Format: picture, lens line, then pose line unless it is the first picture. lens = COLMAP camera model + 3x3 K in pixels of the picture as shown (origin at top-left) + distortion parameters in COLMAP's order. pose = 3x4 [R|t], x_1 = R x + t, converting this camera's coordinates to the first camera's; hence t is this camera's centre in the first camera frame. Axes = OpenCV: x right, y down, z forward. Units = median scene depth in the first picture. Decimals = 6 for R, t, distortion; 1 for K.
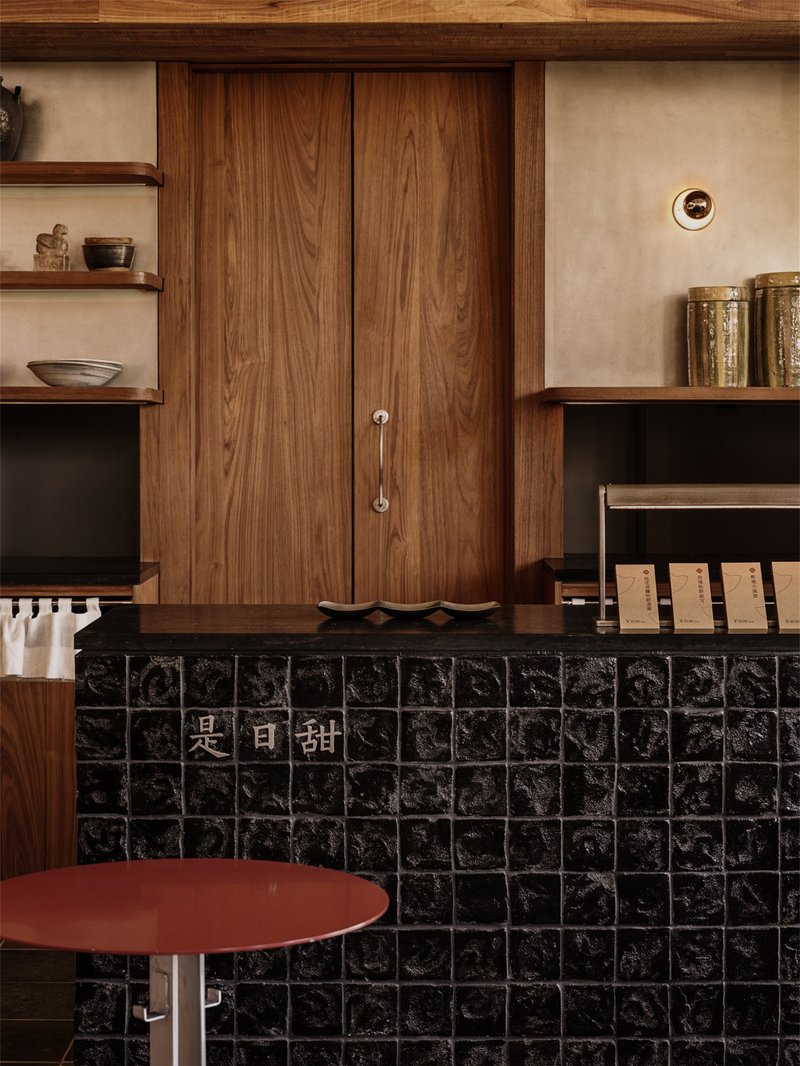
lens RADIAL K [[2152.3, 0, 412.6], [0, 2152.3, 459.6], [0, 0, 1]] dist [0.025423, 0.000000]
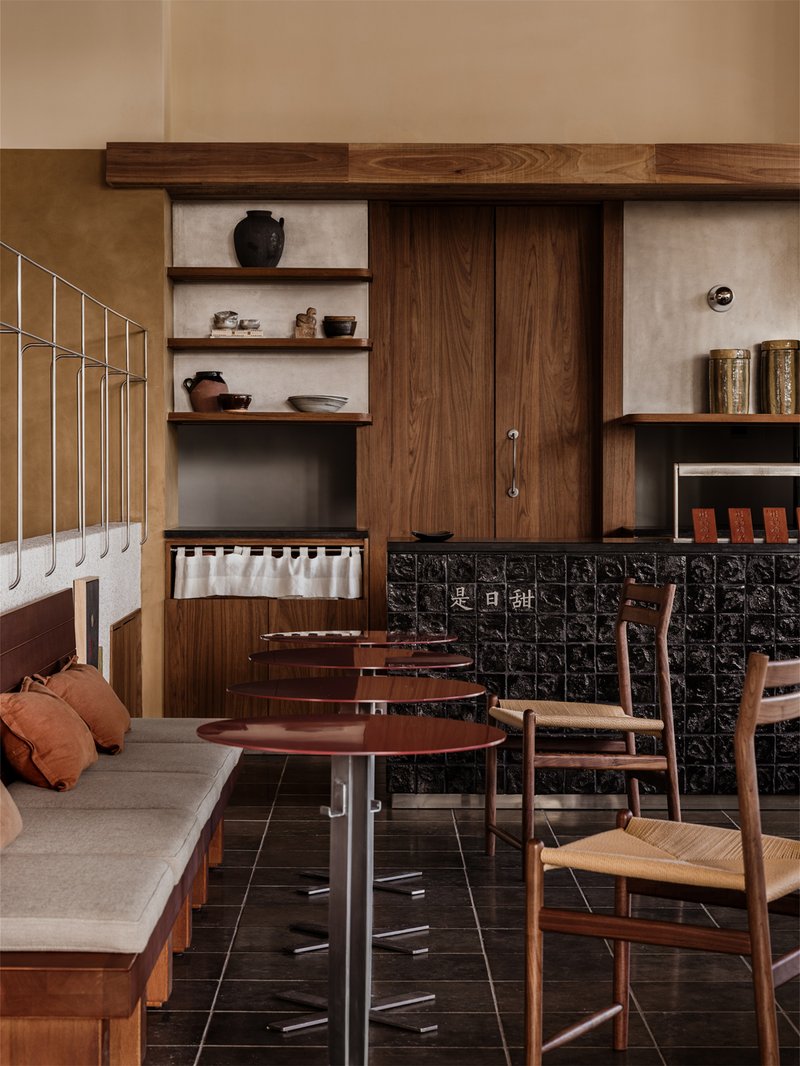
lens RADIAL K [[2152.3, 0, 400.1], [0, 2152.3, 497.4], [0, 0, 1]] dist [0.025423, 0.000000]
pose [[0.999975, 0.003191, -0.006330, -0.088008], [-0.003228, 0.999978, -0.005859, 0.035064], [0.006311, 0.005879, 0.999963, -0.533989]]
